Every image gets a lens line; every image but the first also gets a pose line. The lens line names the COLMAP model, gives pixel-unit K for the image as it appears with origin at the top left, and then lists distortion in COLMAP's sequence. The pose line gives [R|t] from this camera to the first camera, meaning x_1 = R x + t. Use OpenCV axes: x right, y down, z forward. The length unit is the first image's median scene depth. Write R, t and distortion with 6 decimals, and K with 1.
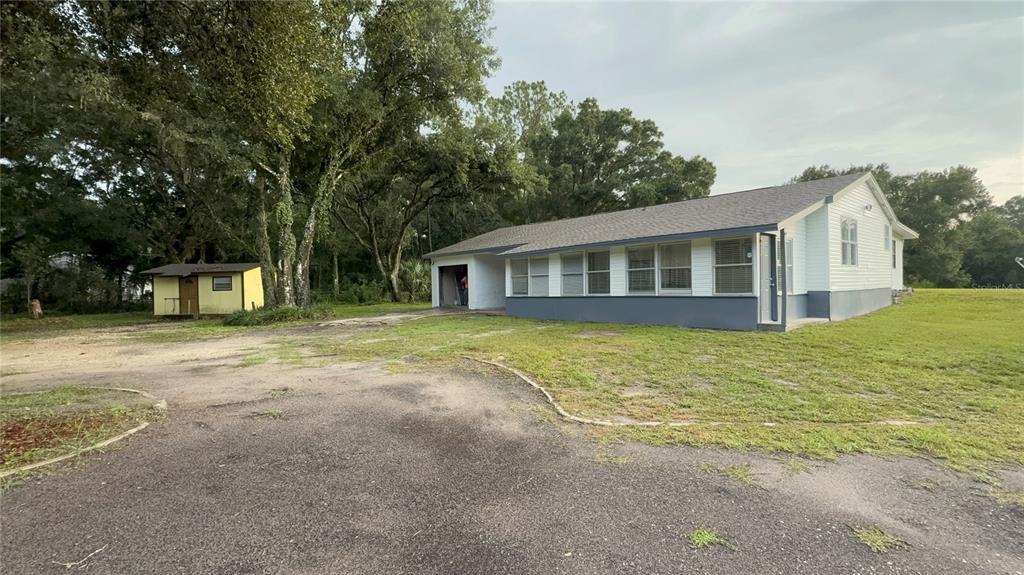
lens RADIAL K [[466.1, 0, 510.7], [0, 466.1, 285.7], [0, 0, 1]] dist [0.000390, -0.000130]
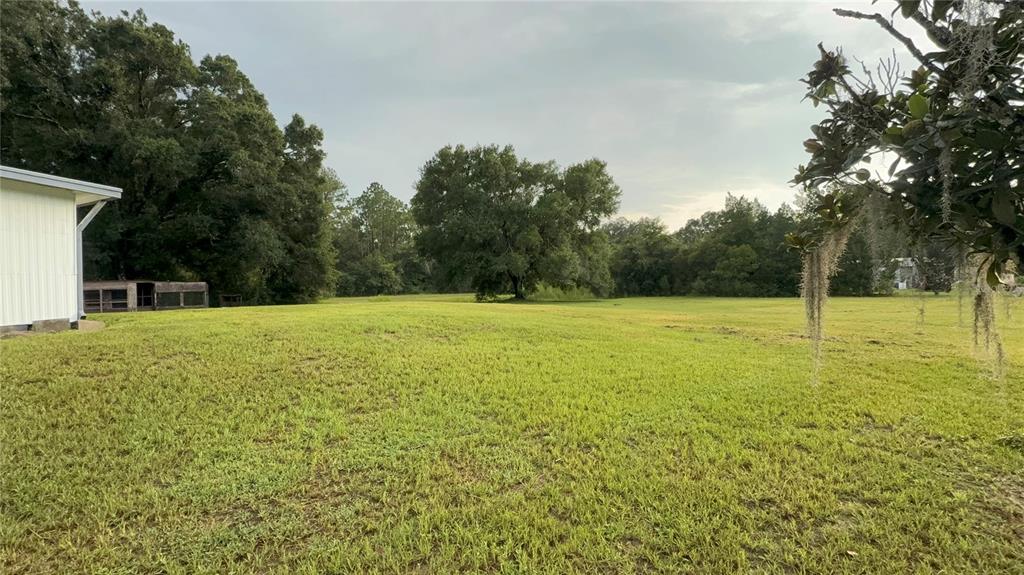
lens RADIAL K [[466.1, 0, 510.7], [0, 466.1, 285.7], [0, 0, 1]] dist [0.000390, -0.000130]
pose [[0.933175, -0.002508, 0.359412, 0.988071], [0.004881, 0.999972, -0.005694, -0.018454], [-0.359388, 0.007068, 0.933161, 0.454132]]
